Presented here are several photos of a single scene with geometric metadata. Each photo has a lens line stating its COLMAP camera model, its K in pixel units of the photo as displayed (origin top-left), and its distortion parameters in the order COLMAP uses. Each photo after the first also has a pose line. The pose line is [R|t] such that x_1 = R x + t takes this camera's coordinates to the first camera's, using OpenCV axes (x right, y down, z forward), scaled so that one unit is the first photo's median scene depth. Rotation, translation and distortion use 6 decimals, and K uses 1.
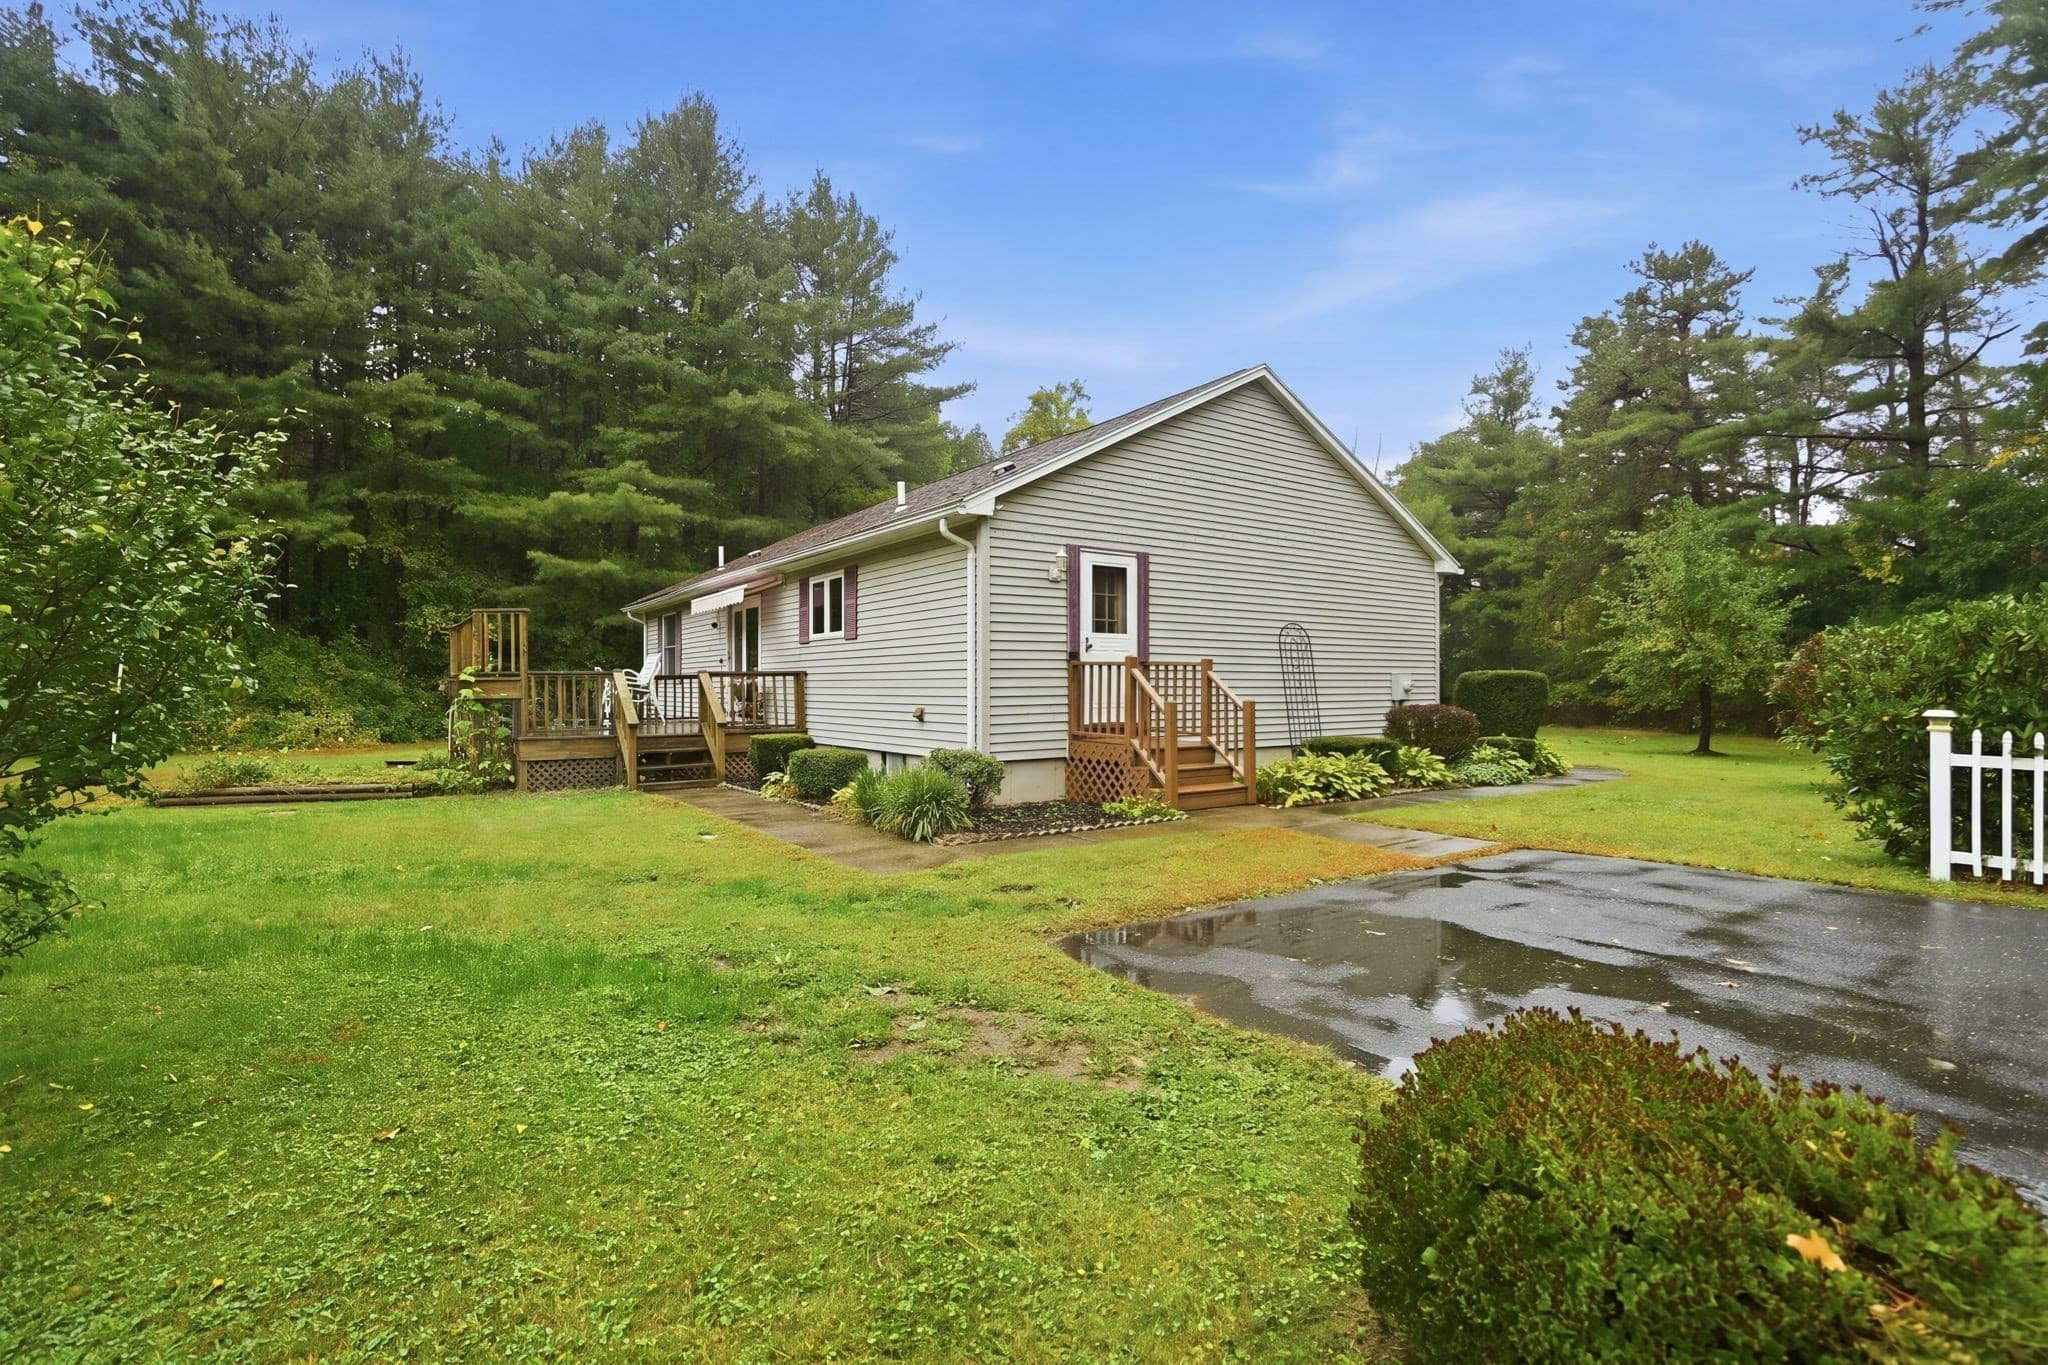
lens RADIAL K [[940.2, 0, 1009.8], [0, 940.2, 679.3], [0, 0, 1]] dist [0.005414, 0.000678]
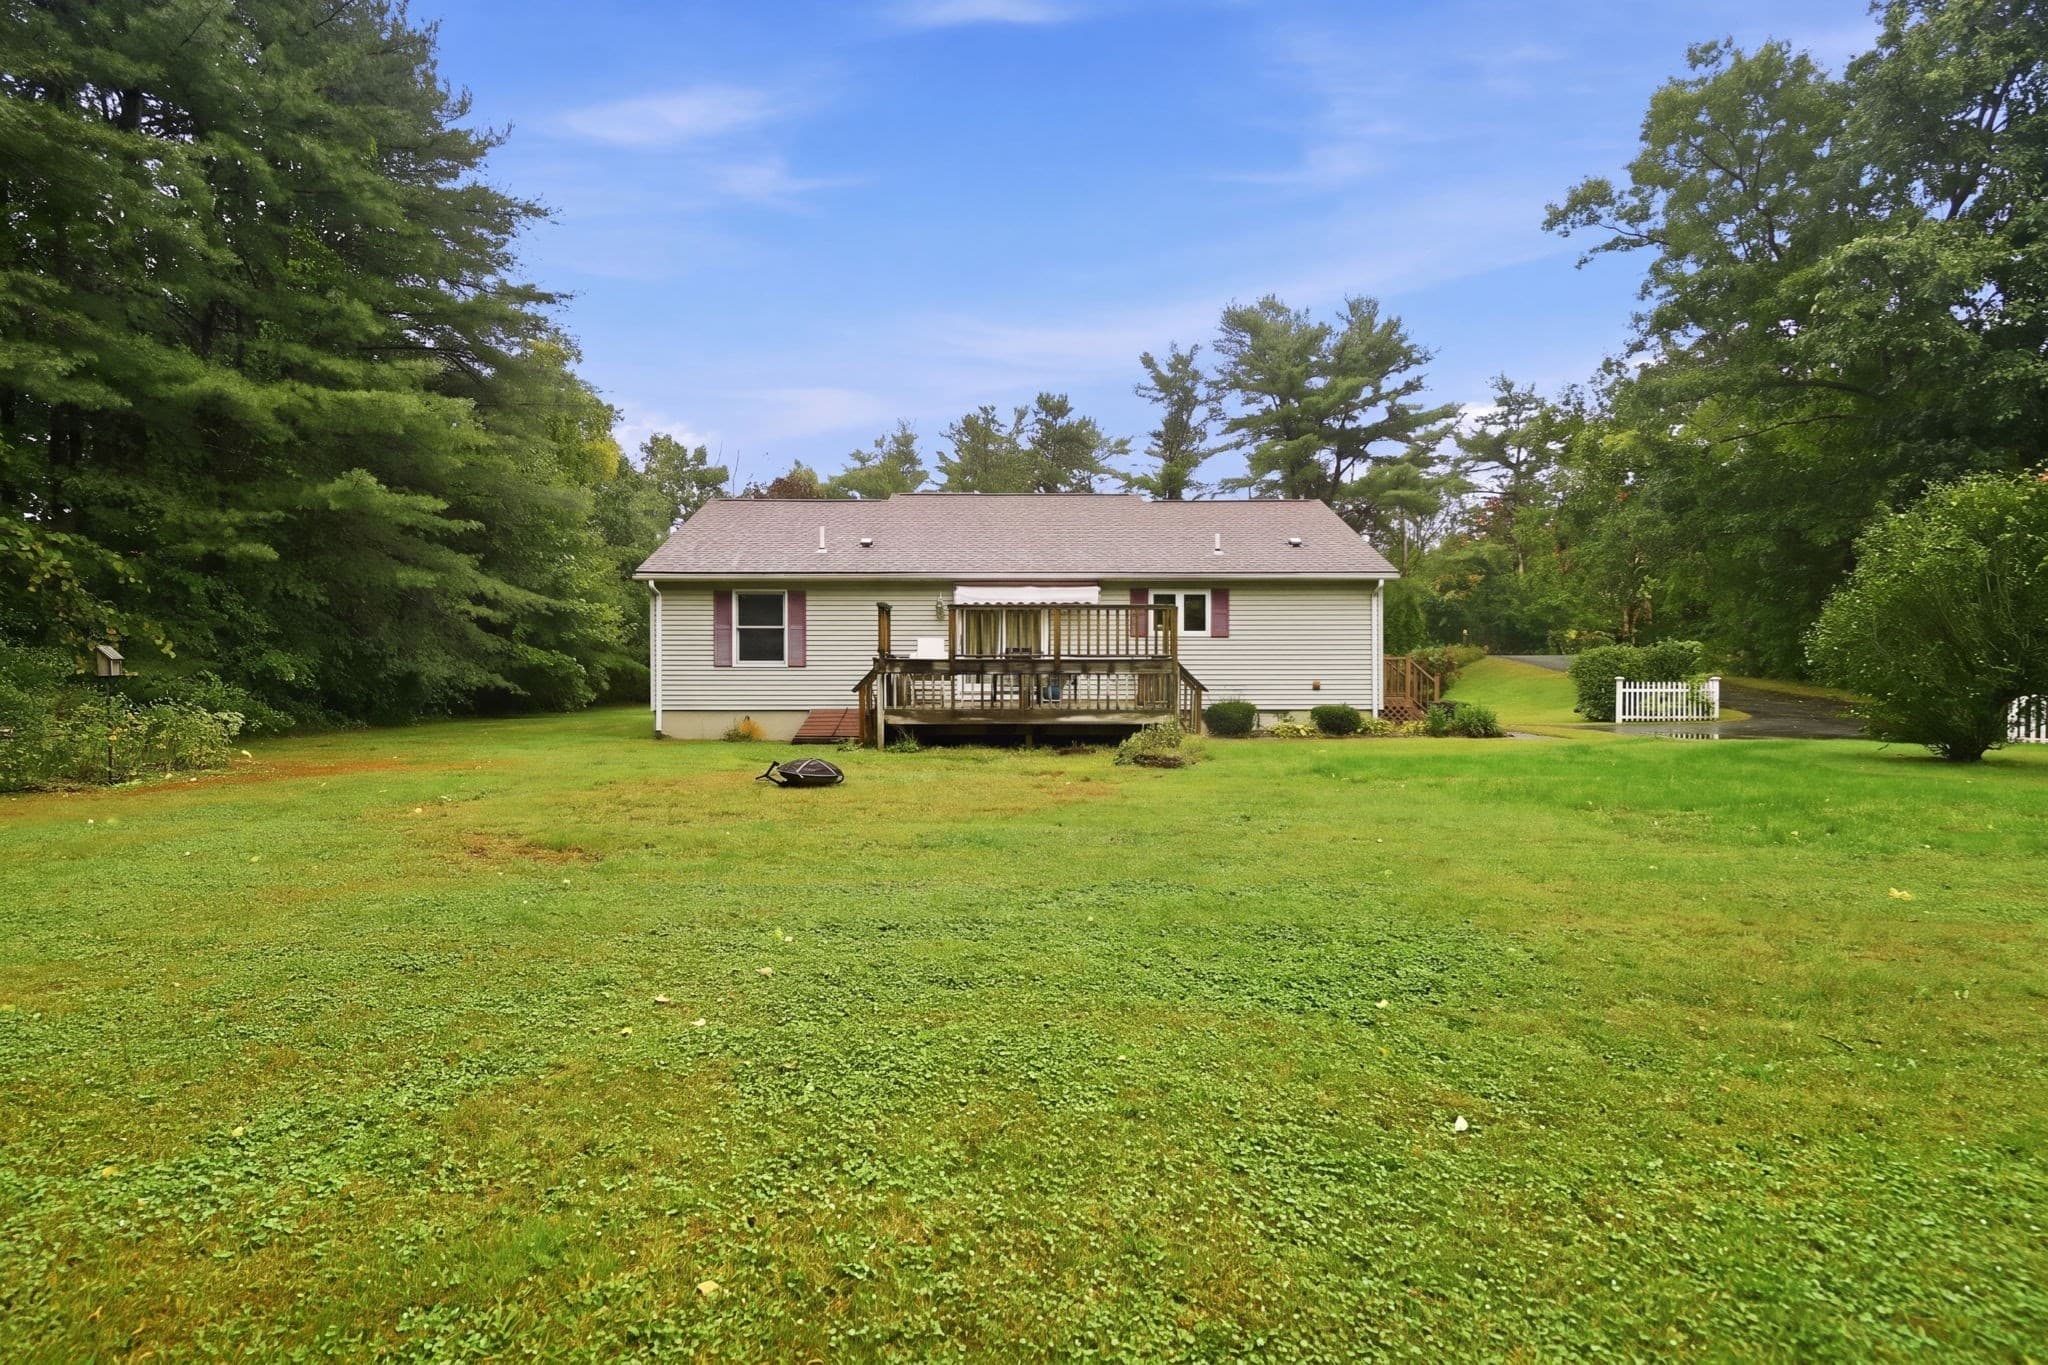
lens RADIAL K [[940.2, 0, 1030.3], [0, 940.2, 680.7], [0, 0, 1]] dist [0.005414, 0.000678]
pose [[0.555303, -0.003029, 0.831643, -1.422537], [-0.006290, 0.999949, 0.007842, 0.014690], [-0.831624, -0.009585, 0.555256, 0.379360]]
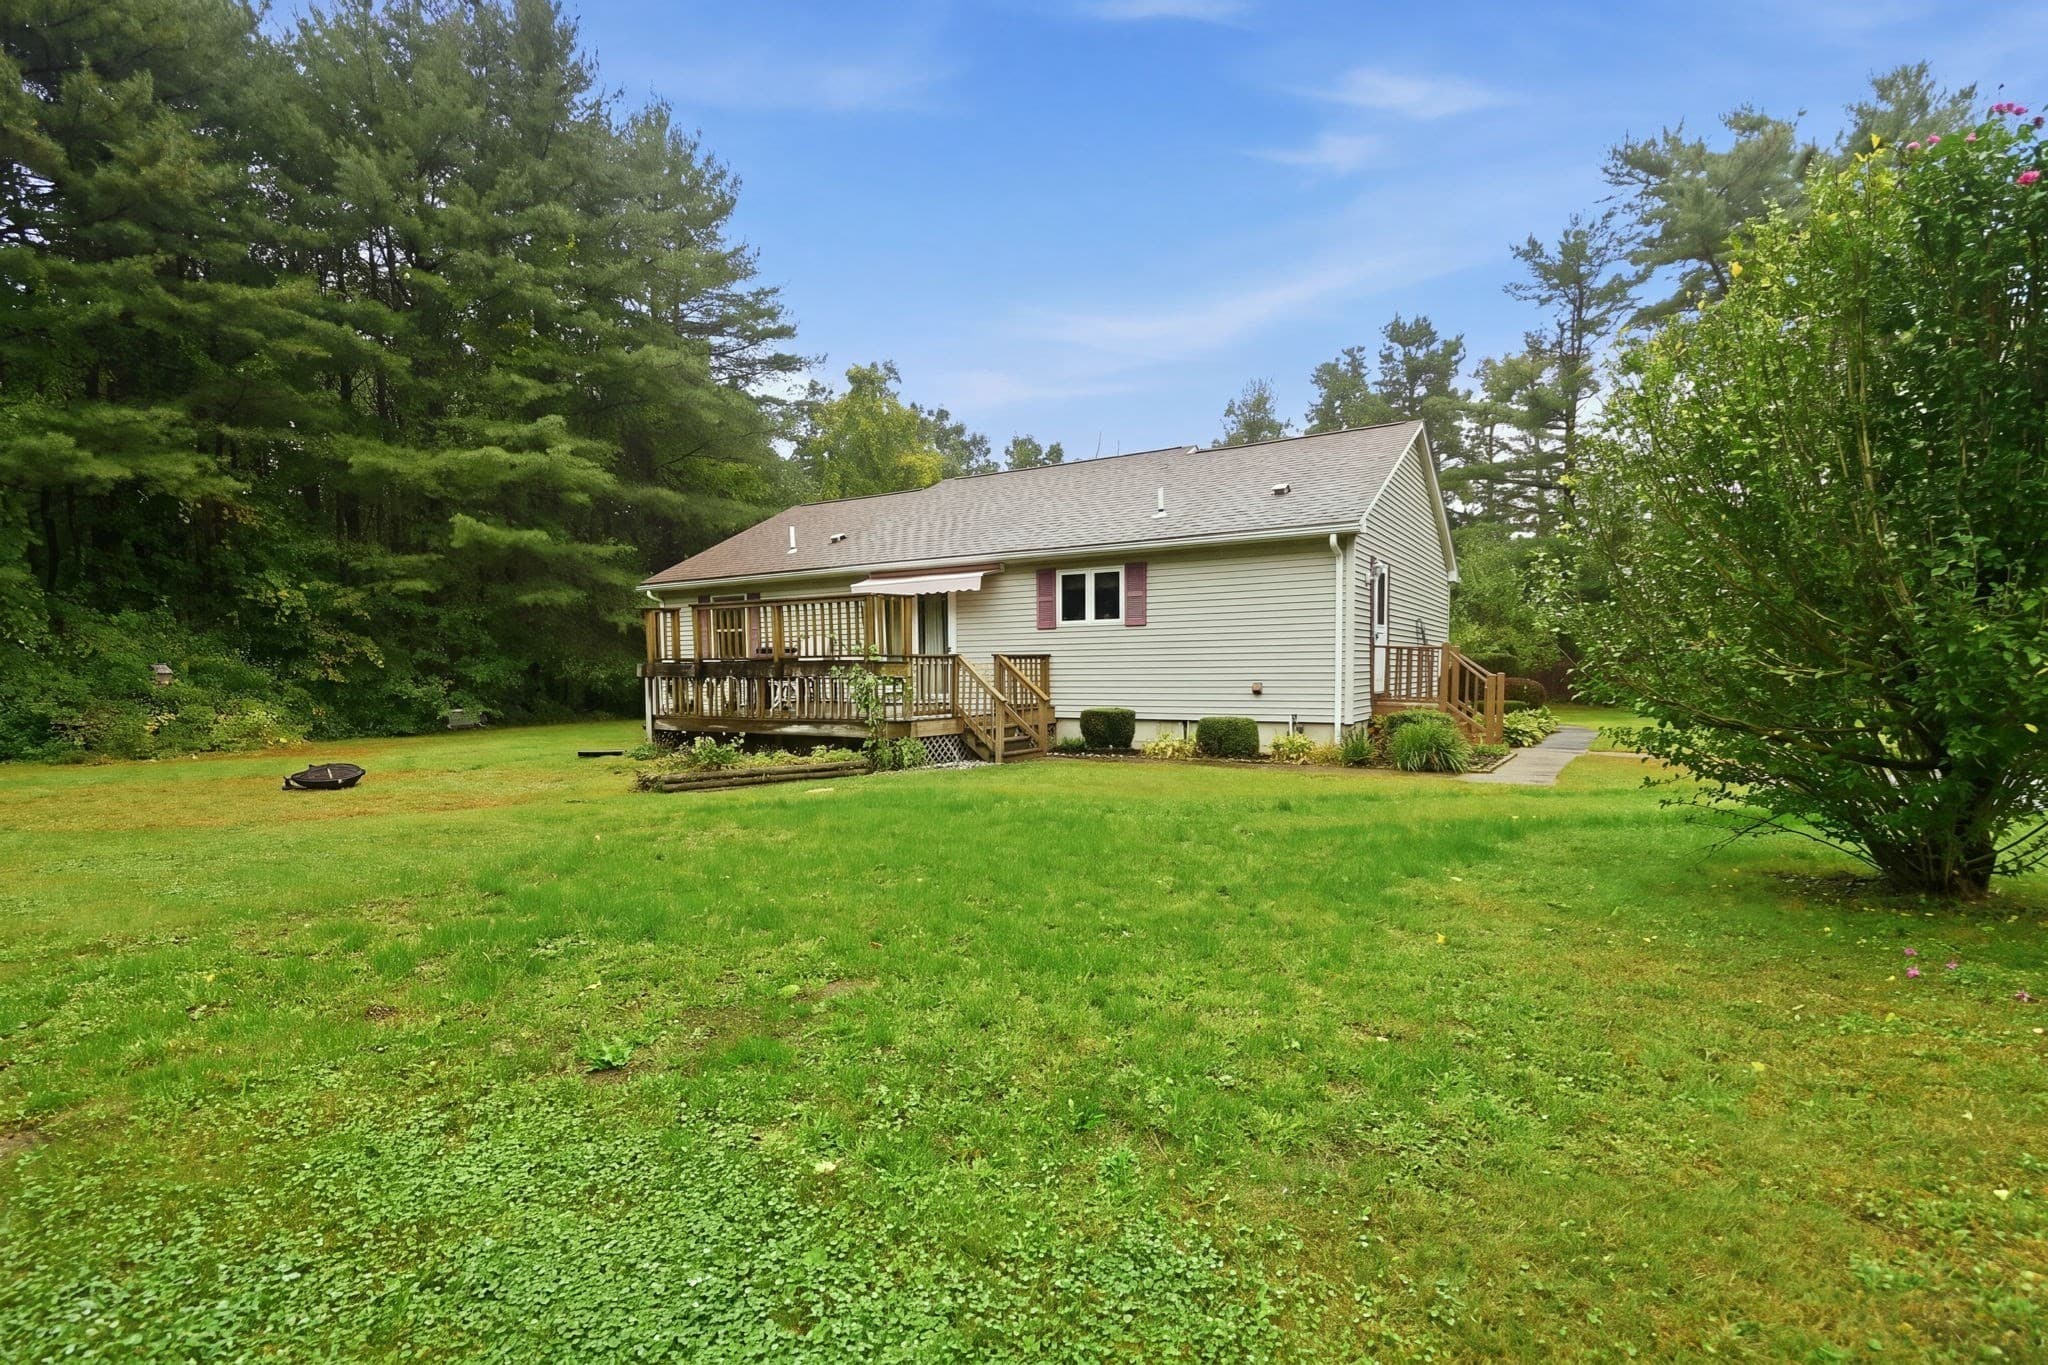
lens RADIAL K [[983.4, 0, 1020.8], [0, 983.4, 735.8], [0, 0, 1]] dist [0.002291, 0.000279]
pose [[0.916299, -0.031245, 0.399275, -0.707532], [0.003956, 0.997610, 0.068990, 0.006862], [-0.400476, -0.061636, 0.914232, -0.049732]]
